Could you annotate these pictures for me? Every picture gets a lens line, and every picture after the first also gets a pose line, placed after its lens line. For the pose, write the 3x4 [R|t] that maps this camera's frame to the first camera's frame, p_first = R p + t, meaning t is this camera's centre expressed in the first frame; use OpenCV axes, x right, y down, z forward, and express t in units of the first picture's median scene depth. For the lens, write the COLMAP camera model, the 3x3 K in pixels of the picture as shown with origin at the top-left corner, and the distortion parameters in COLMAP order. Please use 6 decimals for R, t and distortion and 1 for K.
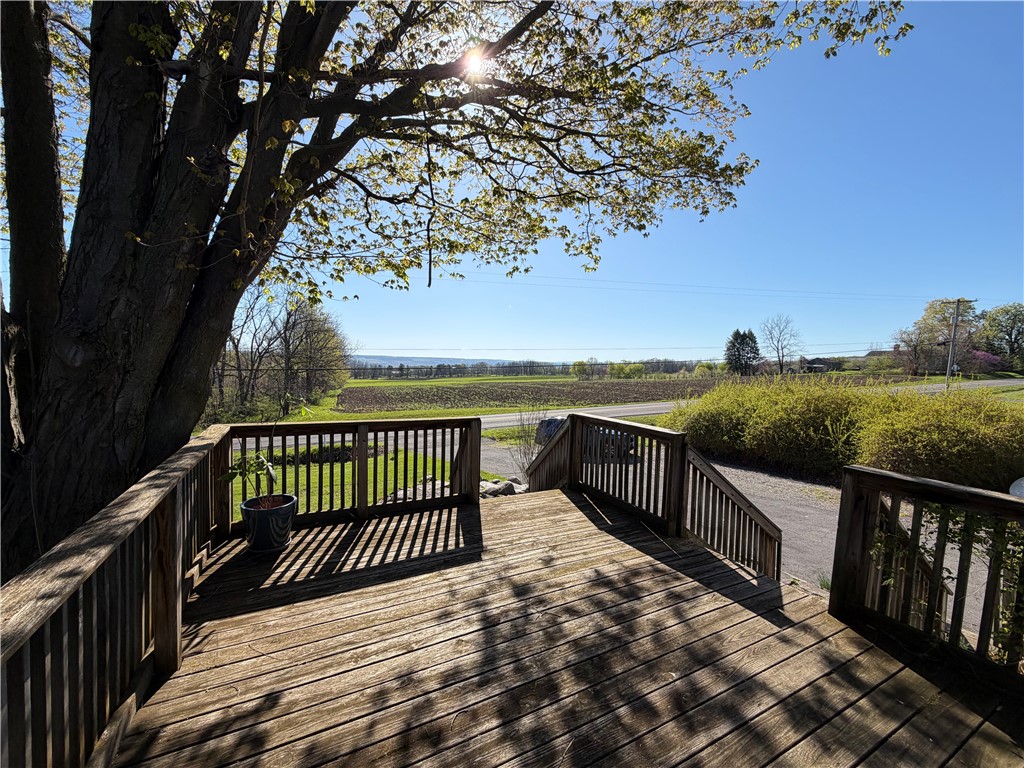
lens RADIAL K [[407.1, 0, 509.3], [0, 407.1, 382.9], [0, 0, 1]] dist [0.002128, -0.000621]
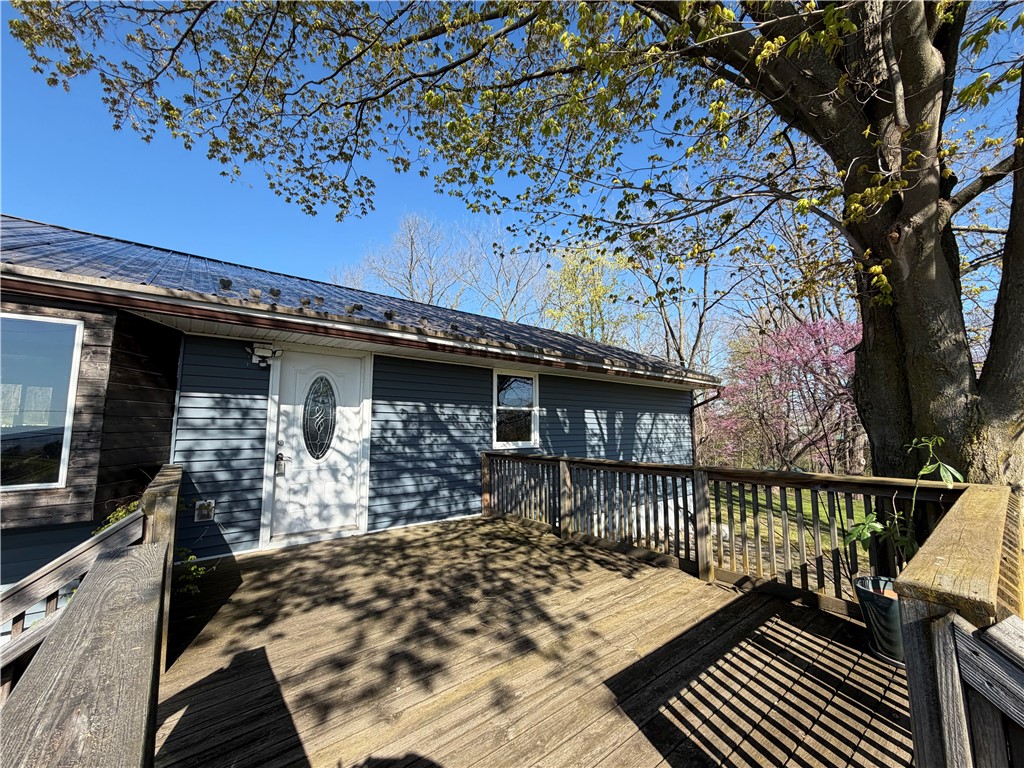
lens RADIAL K [[407.1, 0, 513.0], [0, 407.1, 384.9], [0, 0, 1]] dist [0.002128, -0.000621]
pose [[-0.977694, -0.046472, -0.204828, 0.241732], [-0.032272, 0.996873, -0.072135, 0.015633], [0.207540, -0.063916, -0.976136, 1.733084]]
